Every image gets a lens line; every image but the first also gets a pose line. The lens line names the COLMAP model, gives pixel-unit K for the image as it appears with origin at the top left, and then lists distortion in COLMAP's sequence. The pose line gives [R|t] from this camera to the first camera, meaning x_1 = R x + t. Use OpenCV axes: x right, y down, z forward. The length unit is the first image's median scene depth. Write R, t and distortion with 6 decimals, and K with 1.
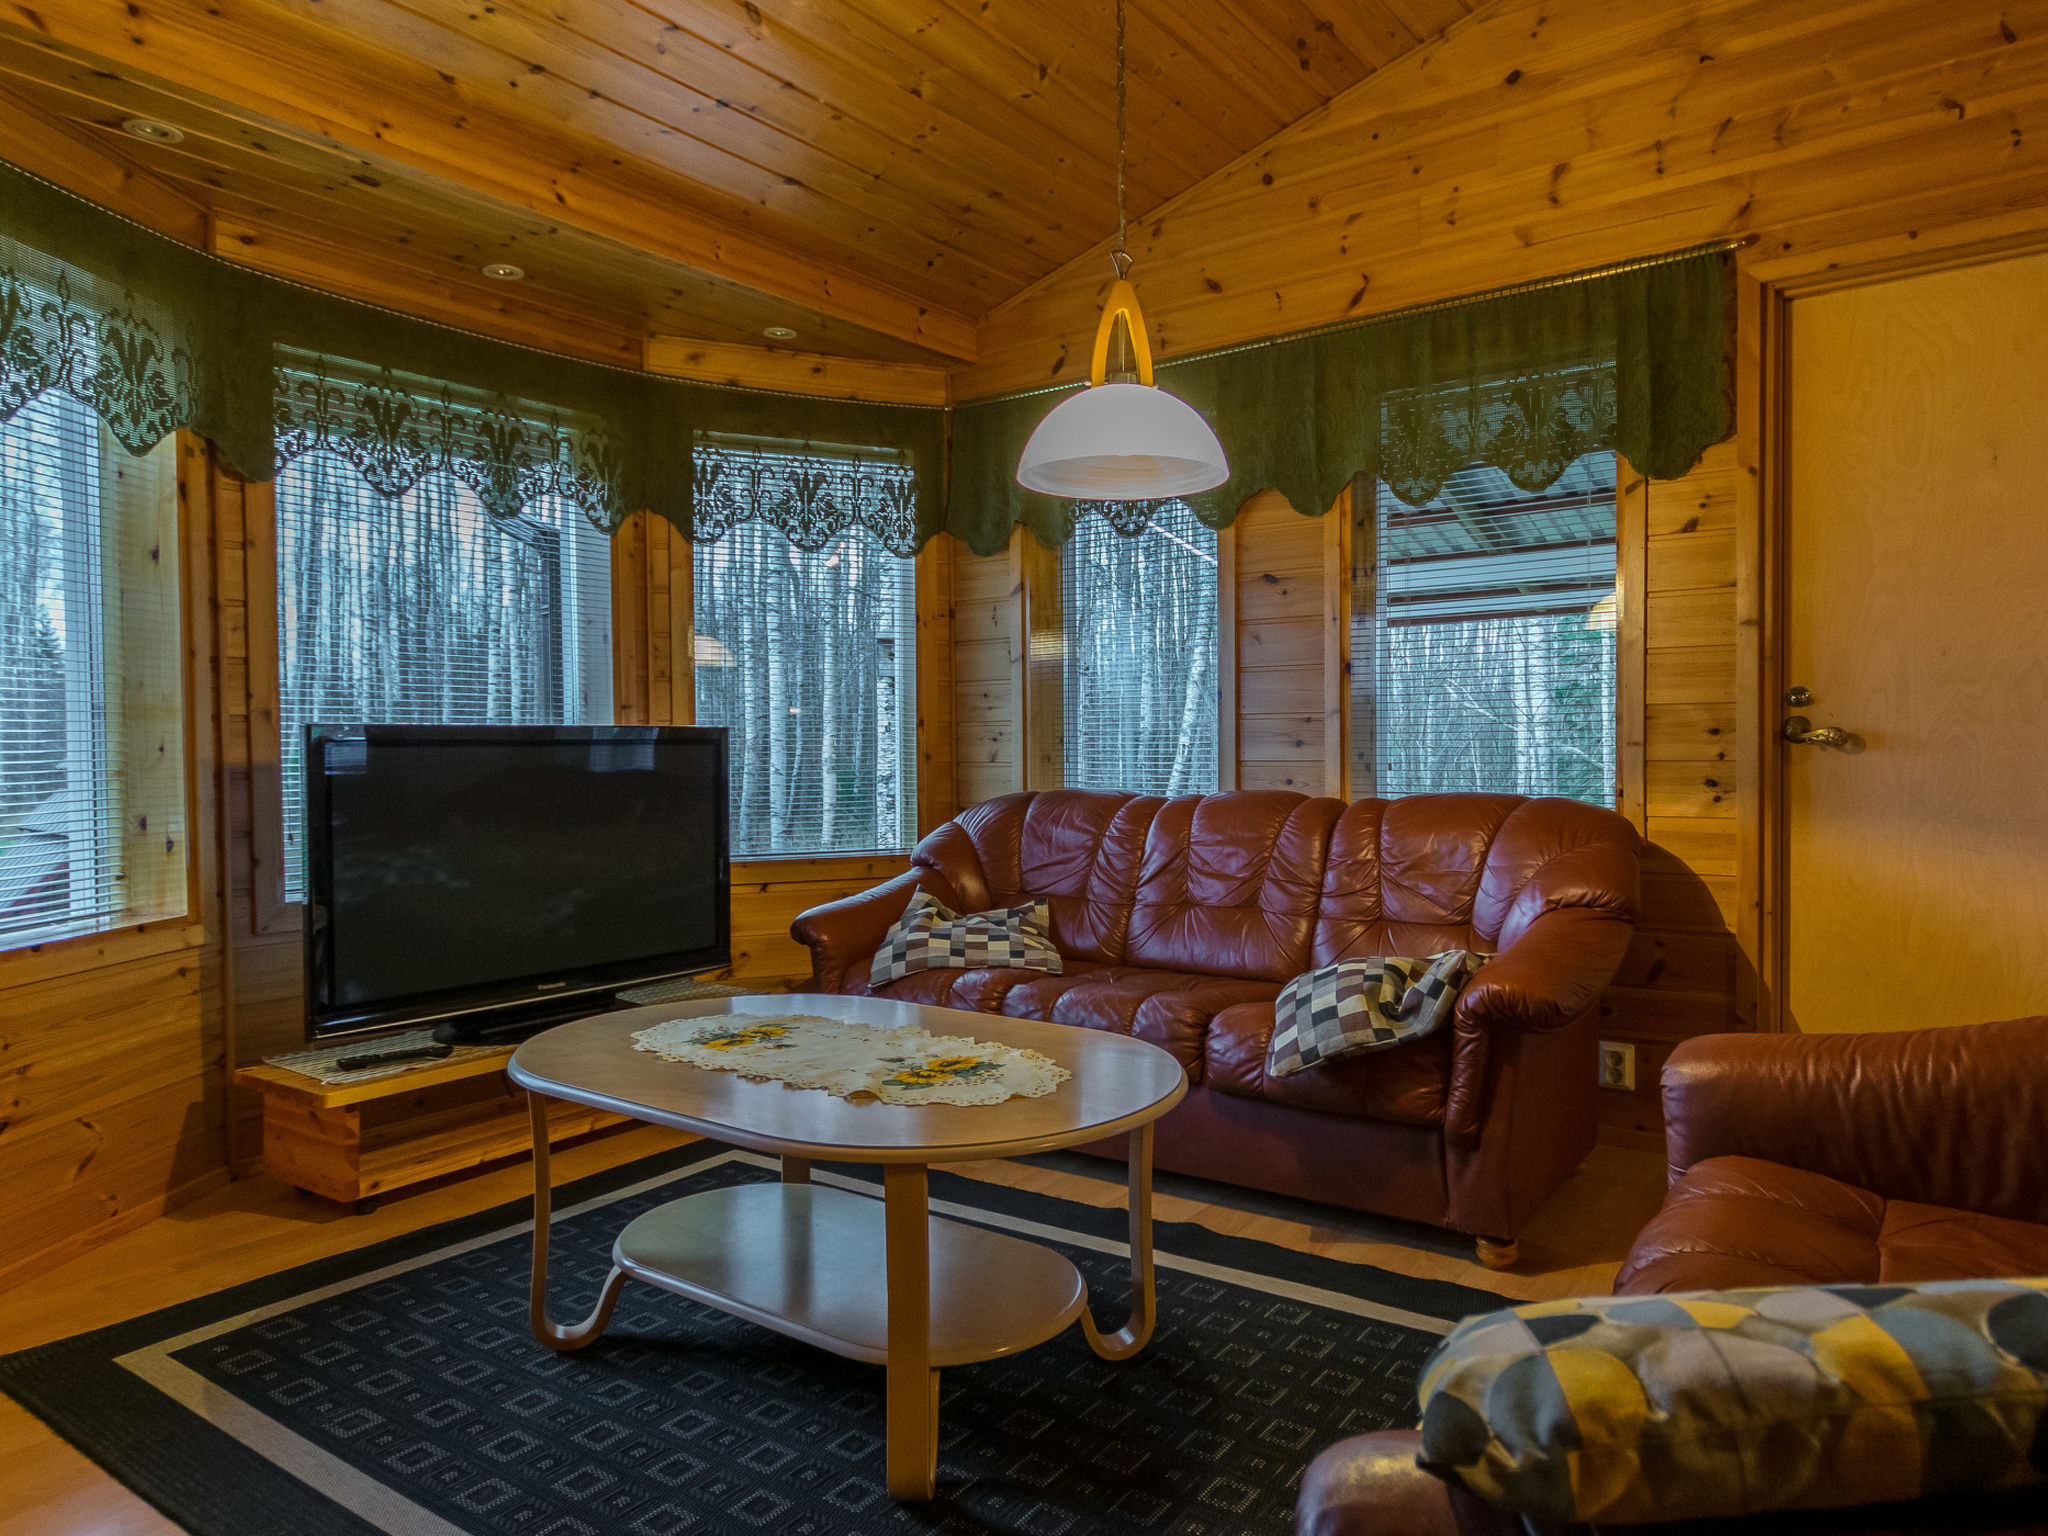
lens RADIAL K [[1239.0, 0, 1024.0], [0, 1239.0, 768.0], [0, 0, 1]] dist [0.033646, -0.000793]
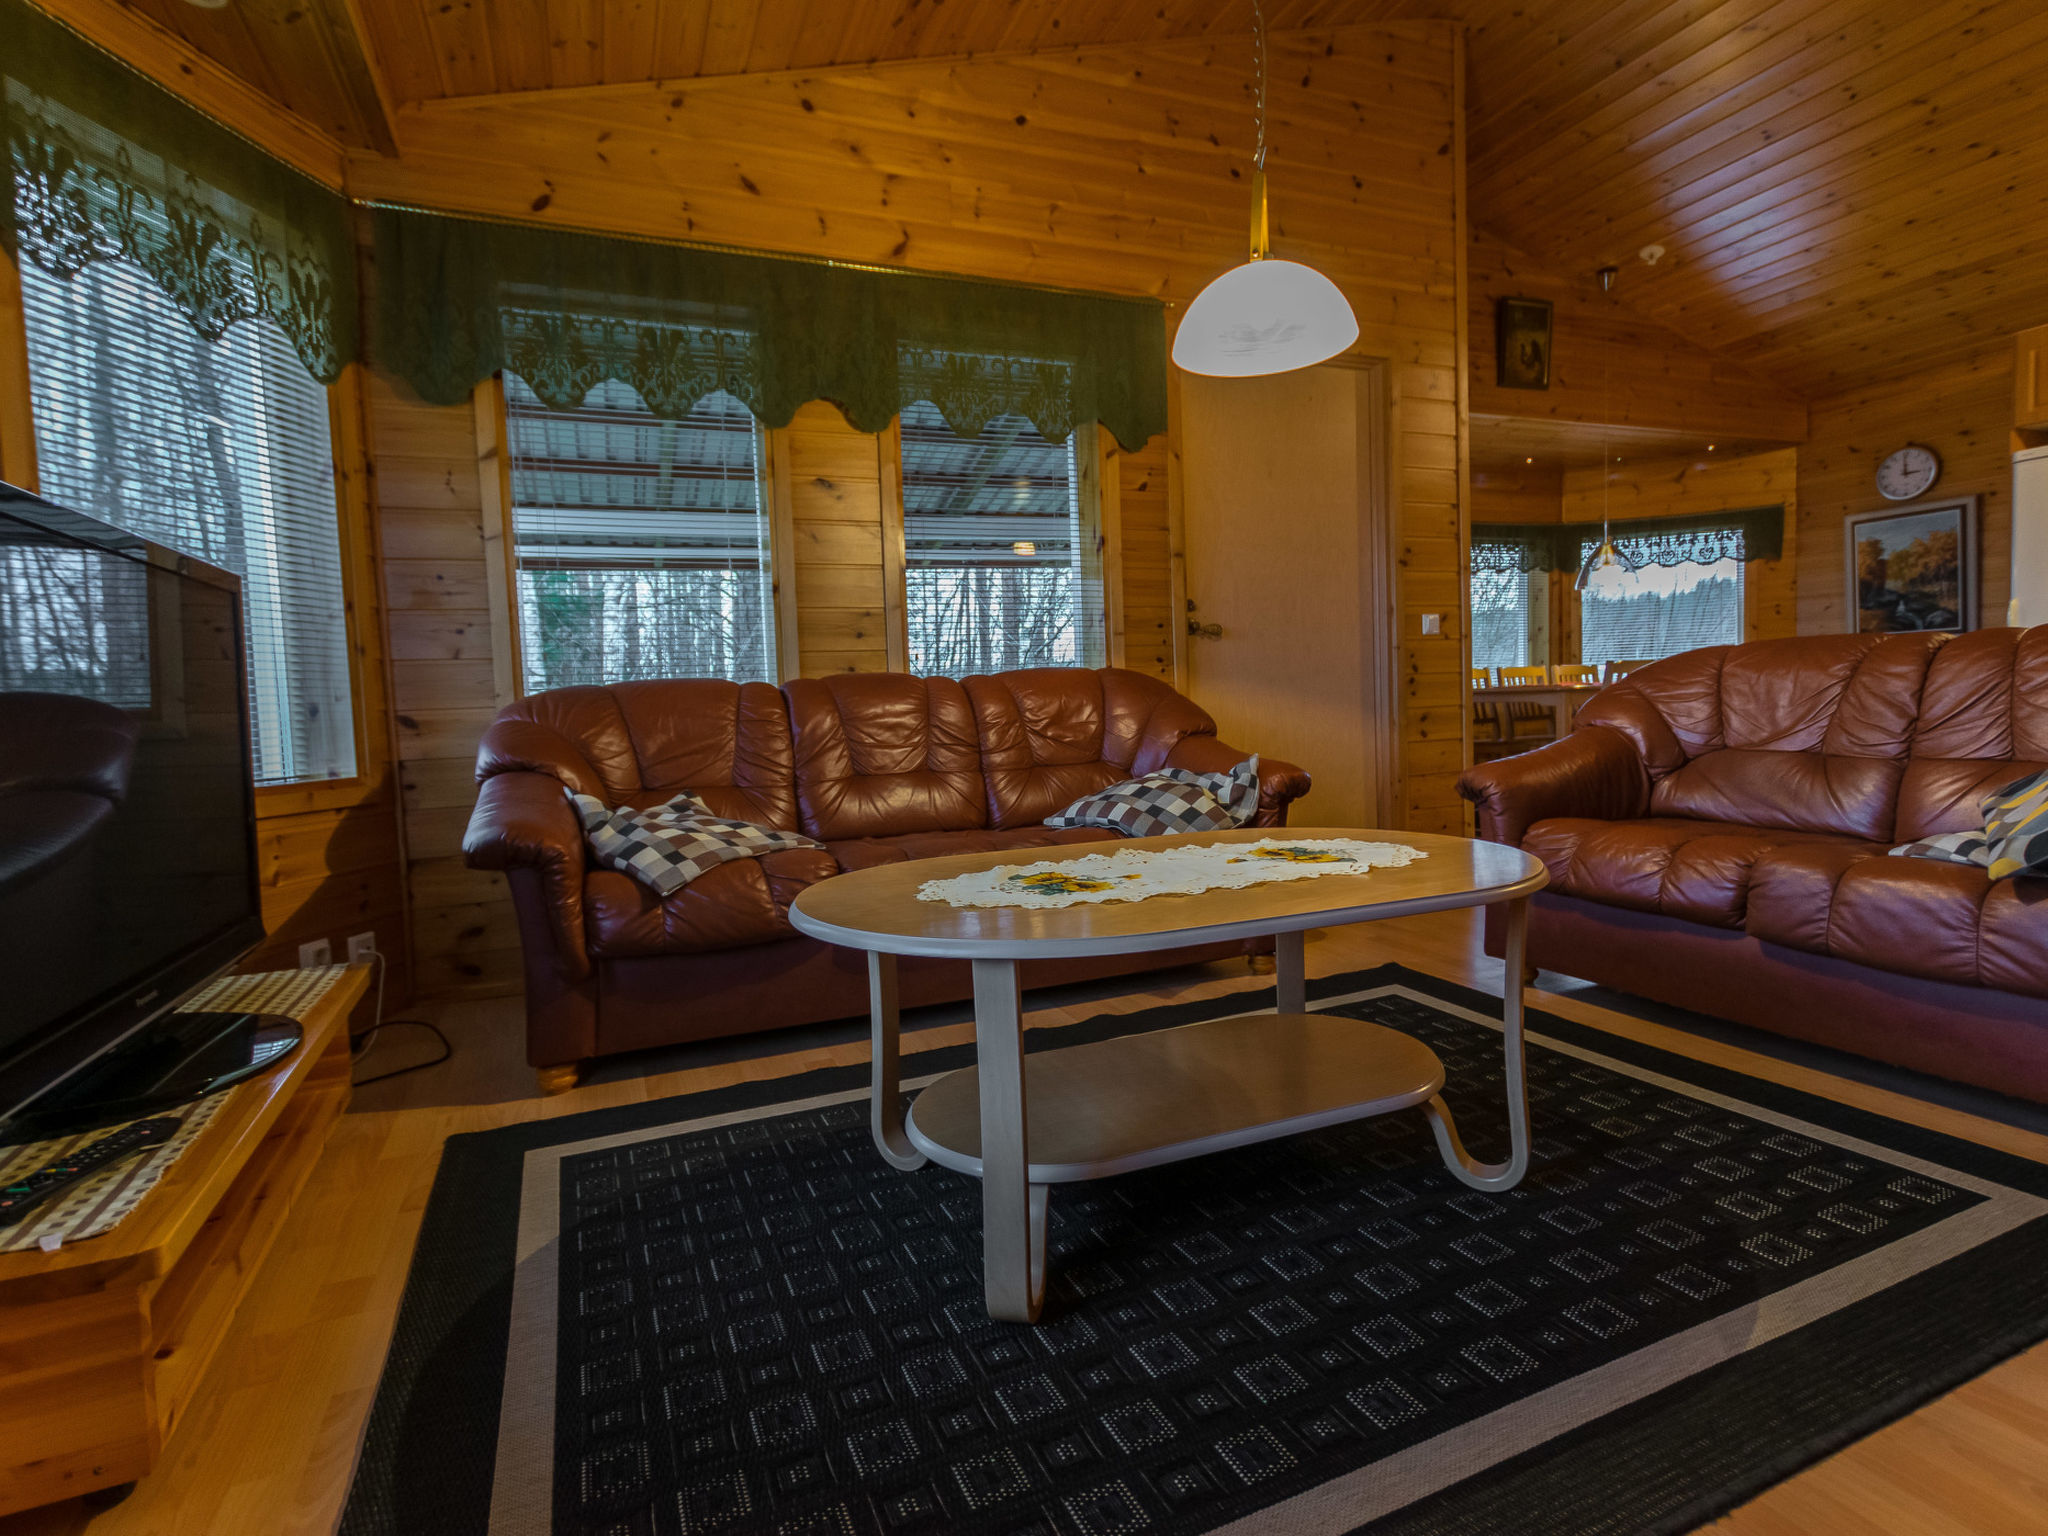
lens RADIAL K [[1035.7, 0, 1015.1], [0, 1035.7, 762.3], [0, 0, 1]] dist [0.013315, -0.005707]
pose [[0.545347, -0.065103, 0.835678, -0.604251], [0.040891, 0.997858, 0.051053, 0.064318], [-0.837212, 0.006330, 0.546841, 0.454564]]
